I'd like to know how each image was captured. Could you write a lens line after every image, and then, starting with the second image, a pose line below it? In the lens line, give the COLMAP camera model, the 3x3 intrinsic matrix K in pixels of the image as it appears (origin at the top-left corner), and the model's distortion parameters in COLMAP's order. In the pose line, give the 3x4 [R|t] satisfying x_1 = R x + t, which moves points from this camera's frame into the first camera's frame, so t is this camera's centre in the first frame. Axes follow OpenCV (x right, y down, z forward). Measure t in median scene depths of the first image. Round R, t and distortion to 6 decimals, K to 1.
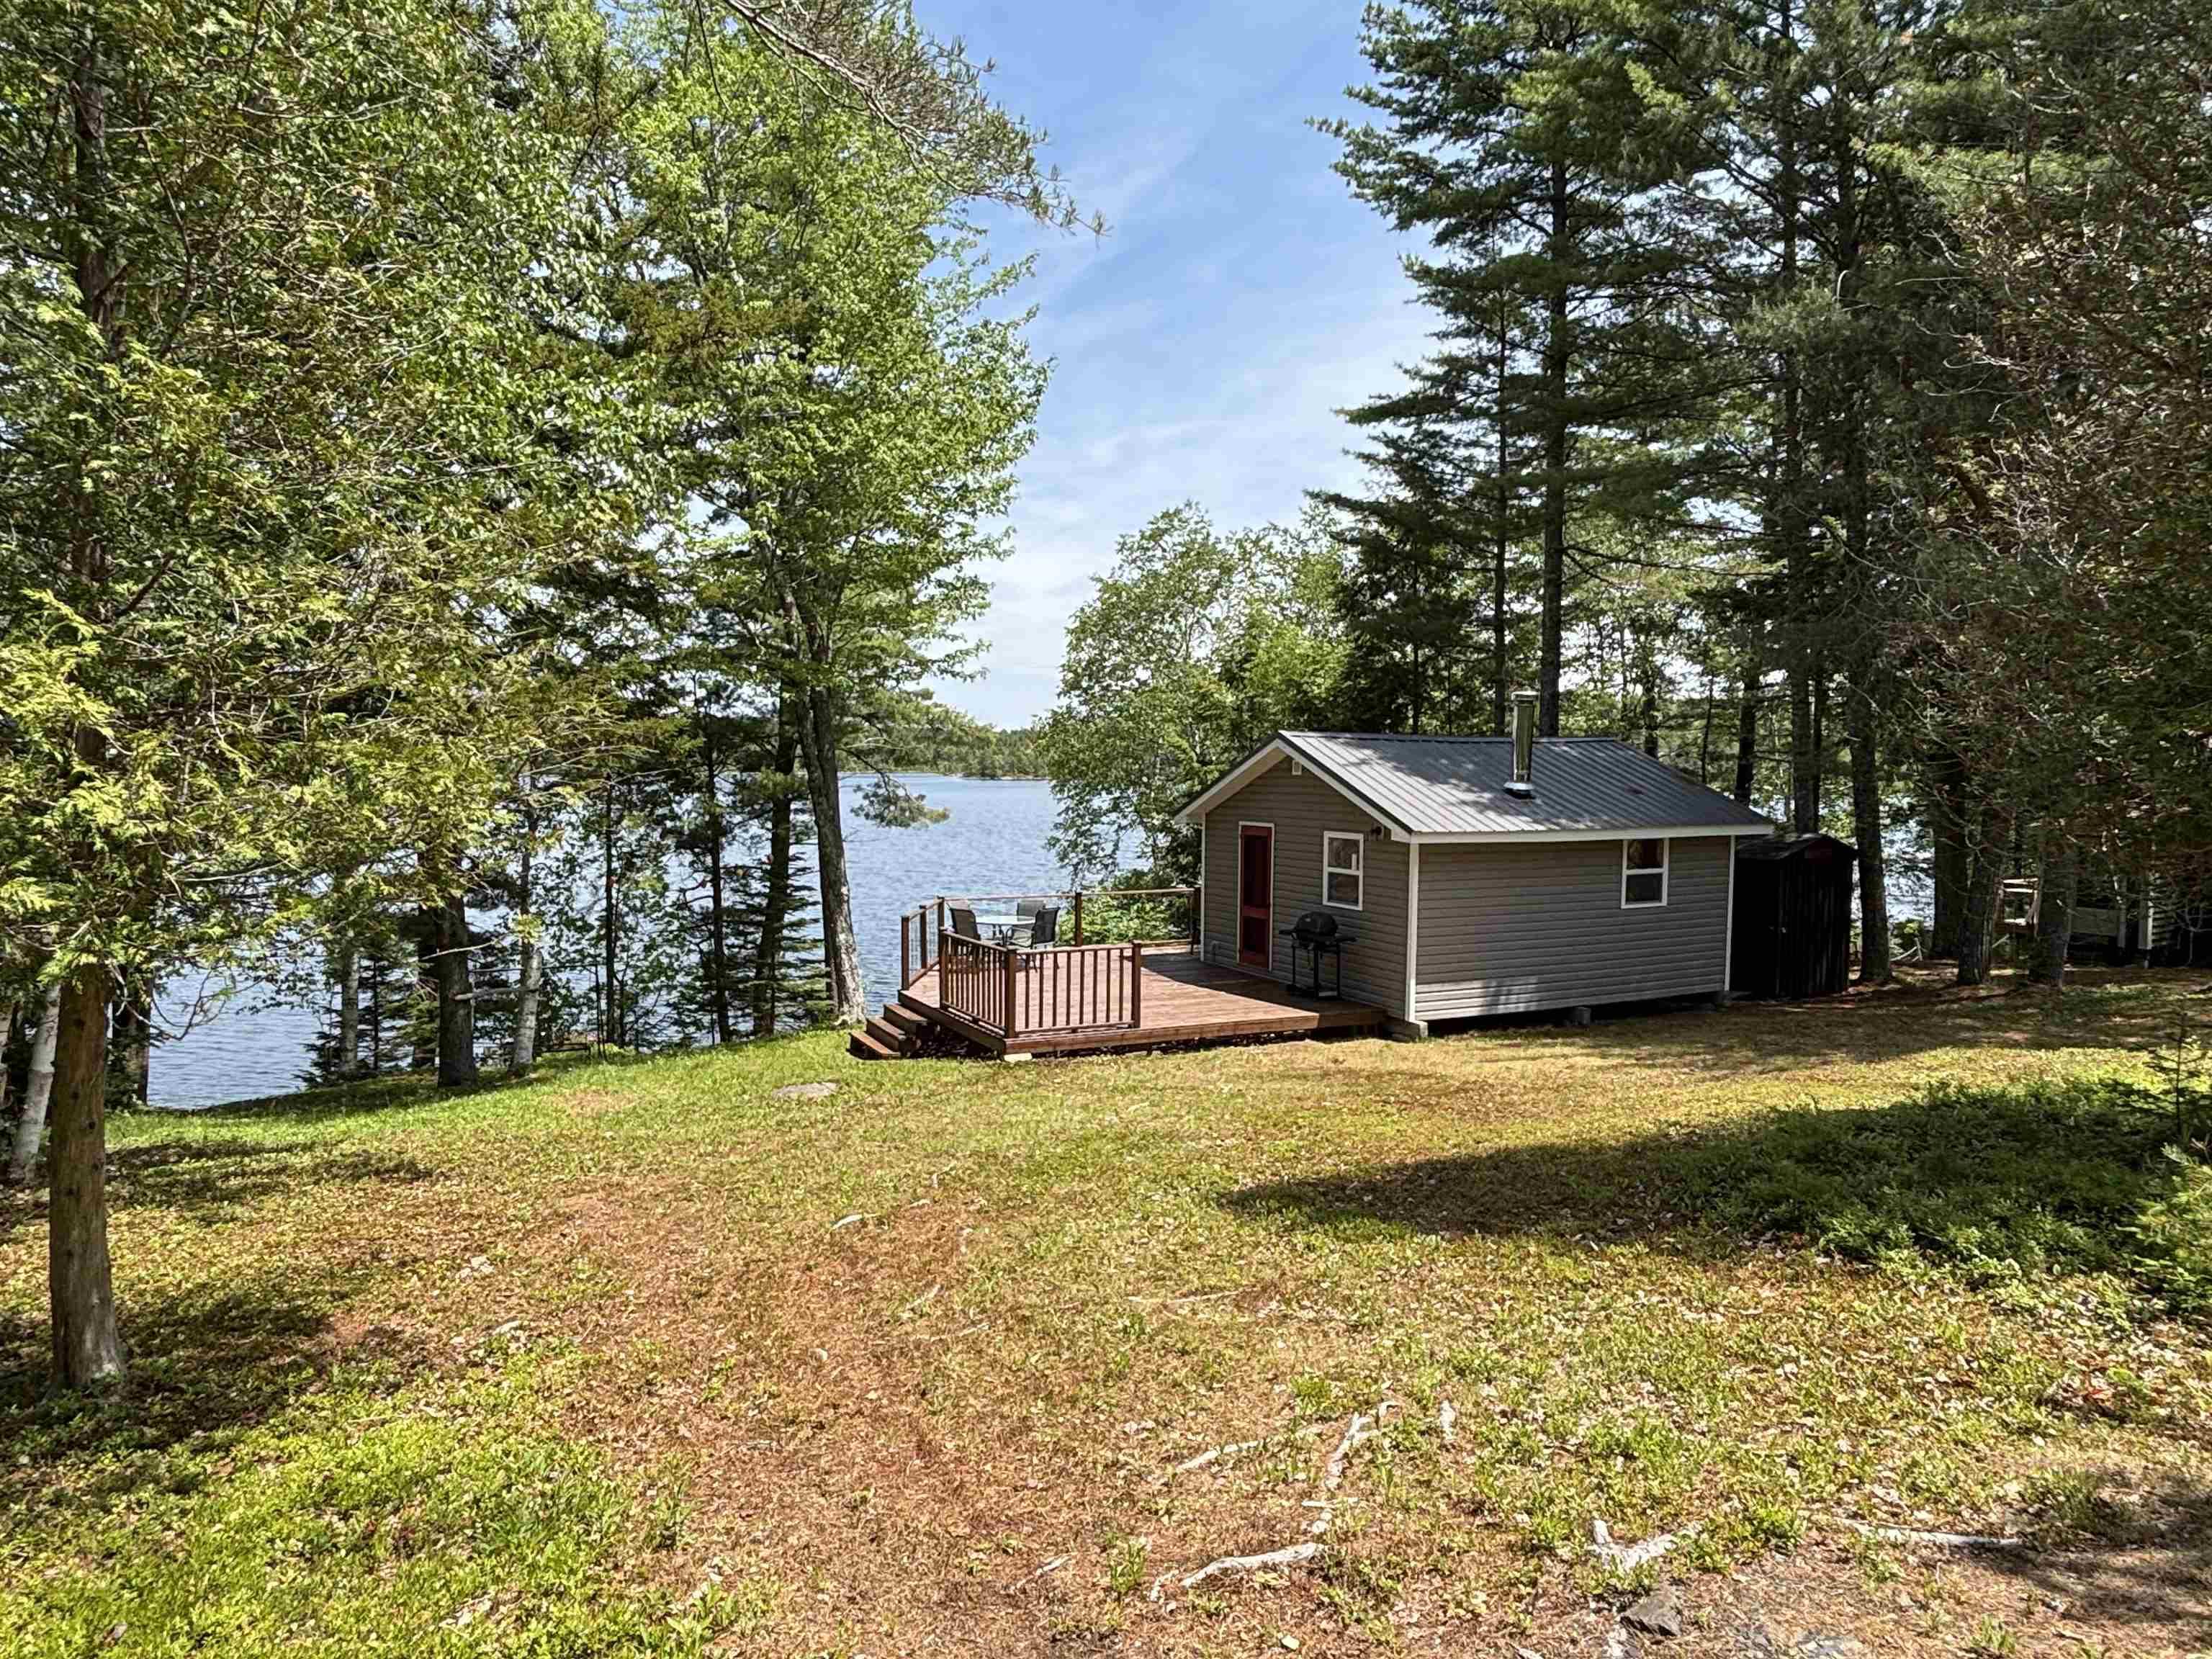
lens RADIAL K [[1344.3, 0, 1106.0], [0, 1344.3, 829.5], [0, 0, 1]] dist [0.002320, -0.000238]
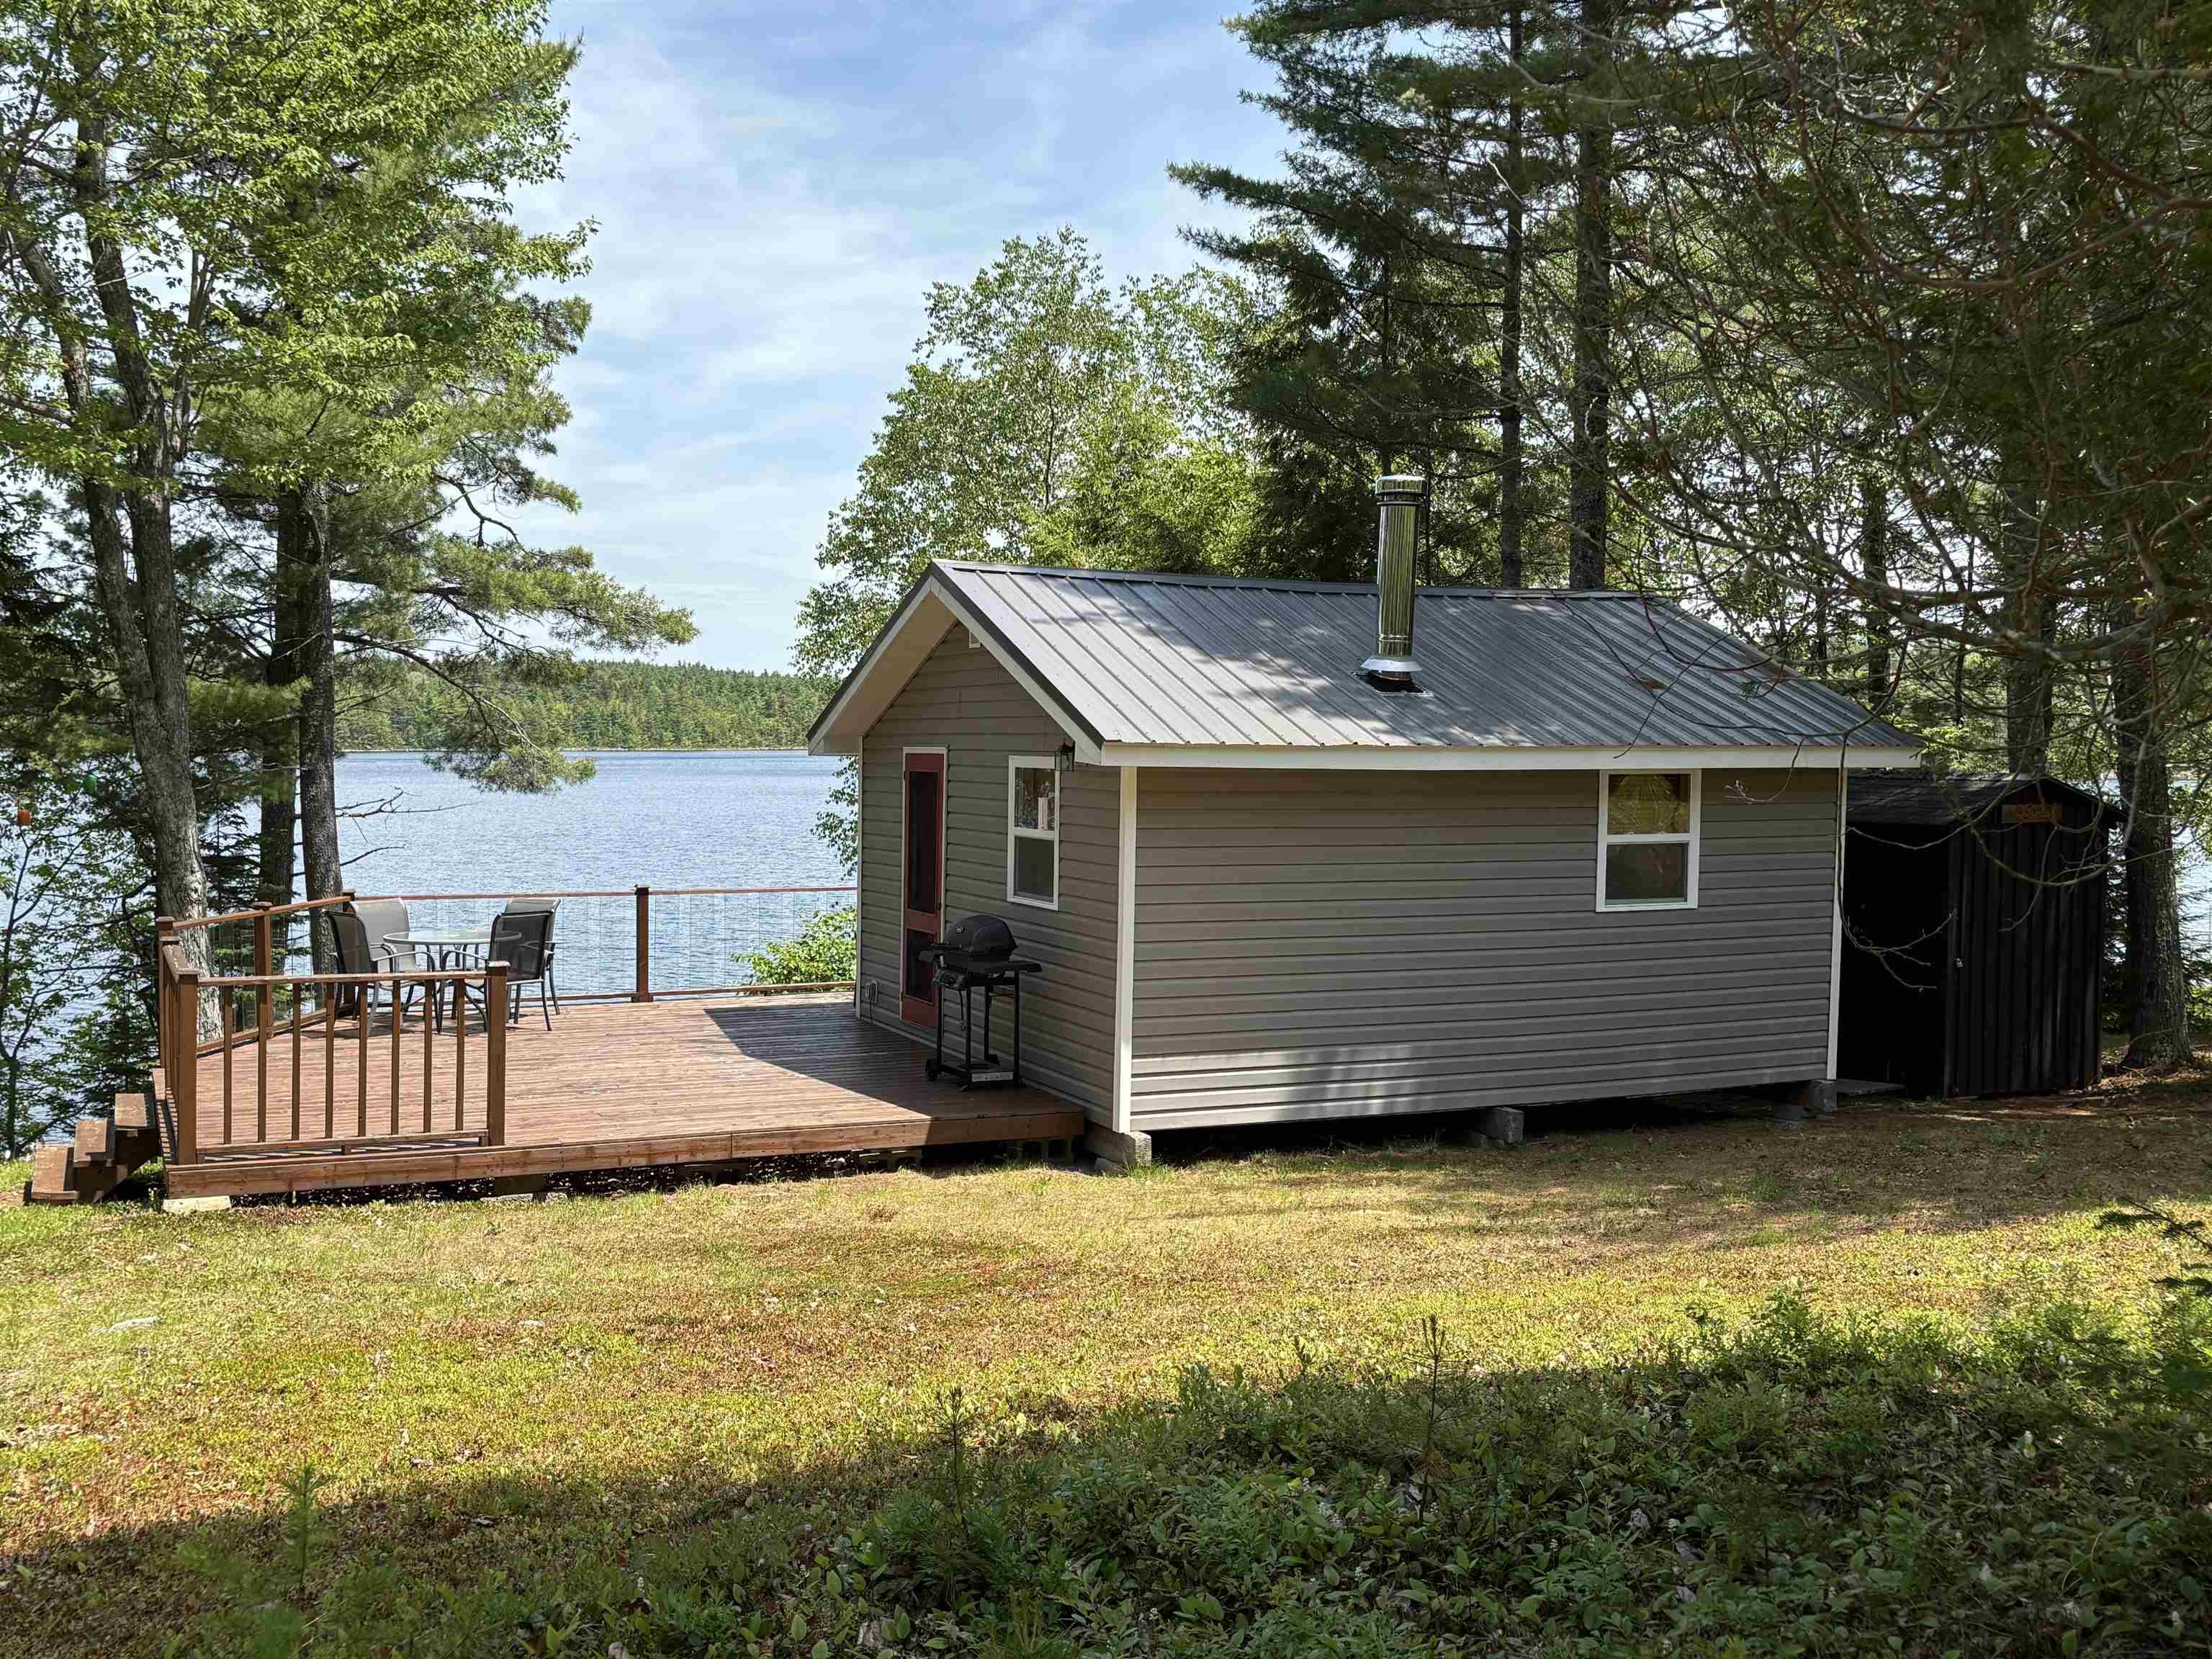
lens RADIAL K [[2135.1, 0, 1106.0], [0, 2135.1, 829.5], [0, 0, 1]] dist [0.053042, 0.001414]
pose [[0.999930, 0.005215, -0.010641, 0.222443], [-0.005239, 0.999984, -0.002264, 0.033021], [0.010629, 0.002320, 0.999941, 0.213079]]
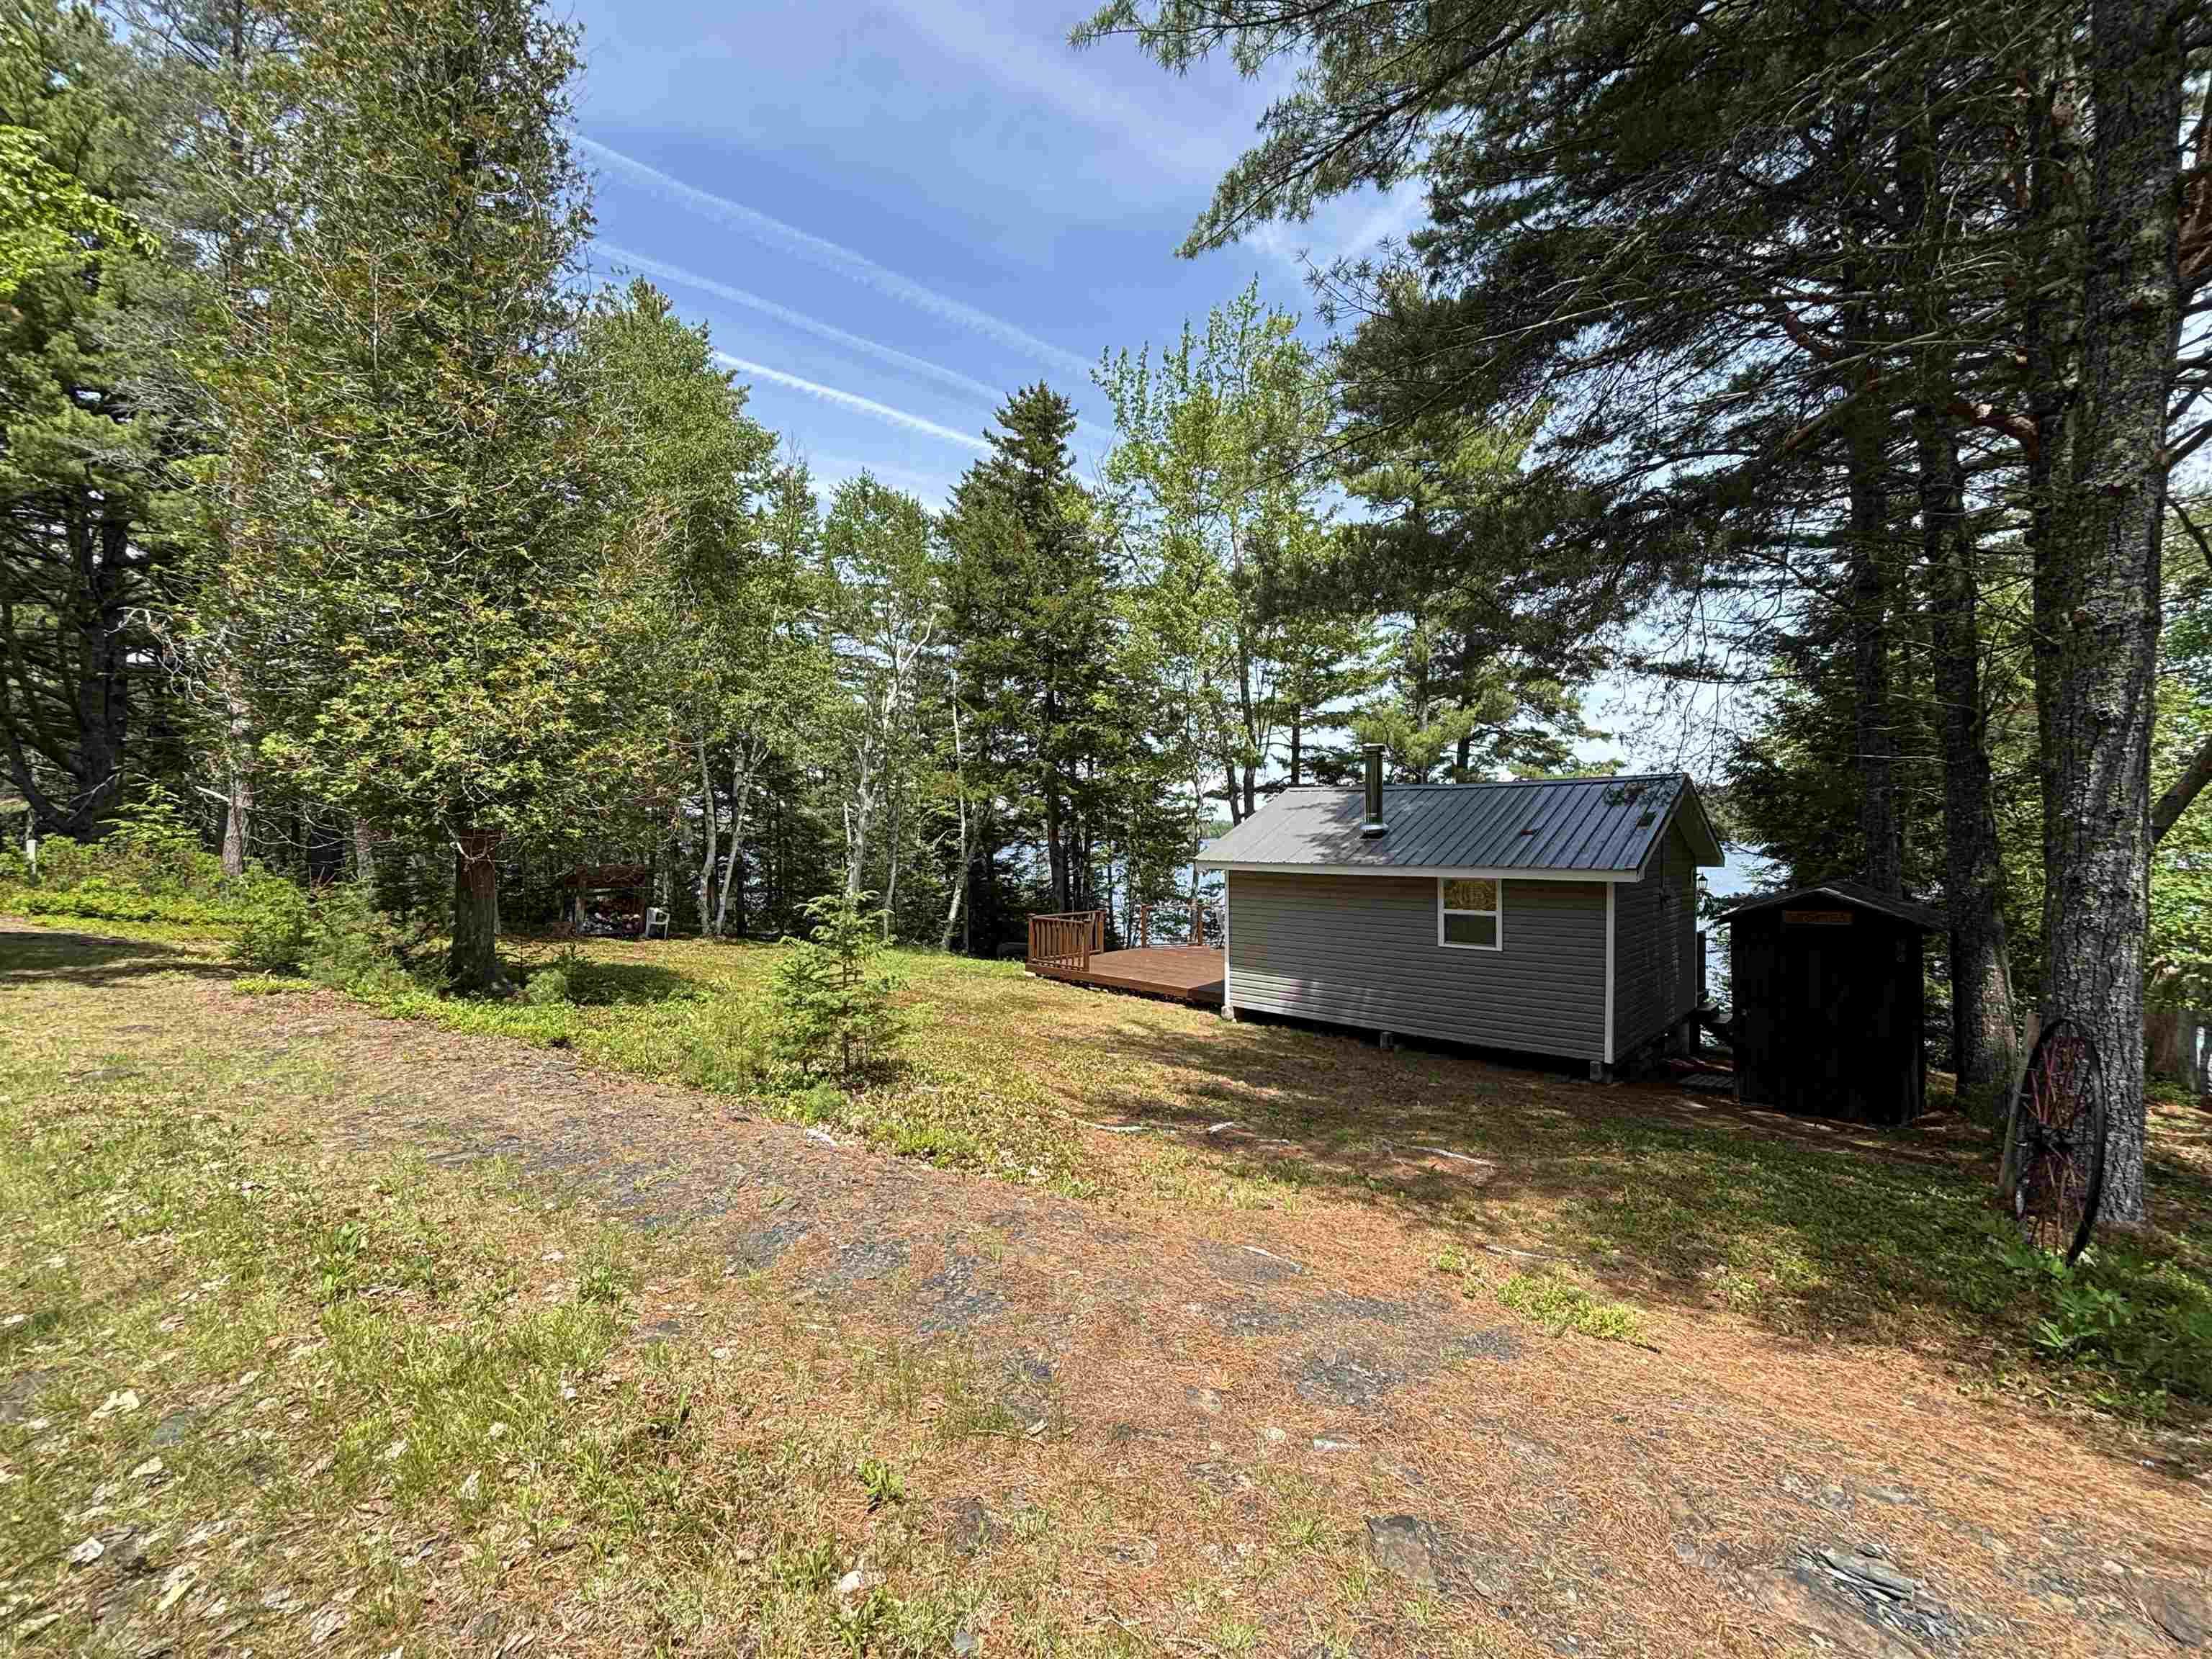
lens RADIAL K [[893.7, 0, 1106.0], [0, 893.7, 829.5], [0, 0, 1]] dist [0.000081, 0.000003]
pose [[0.327190, -0.022333, -0.944694, 1.010260], [-0.039433, 0.998527, -0.037263, 0.005315], [0.944135, 0.049444, 0.325828, 0.568806]]
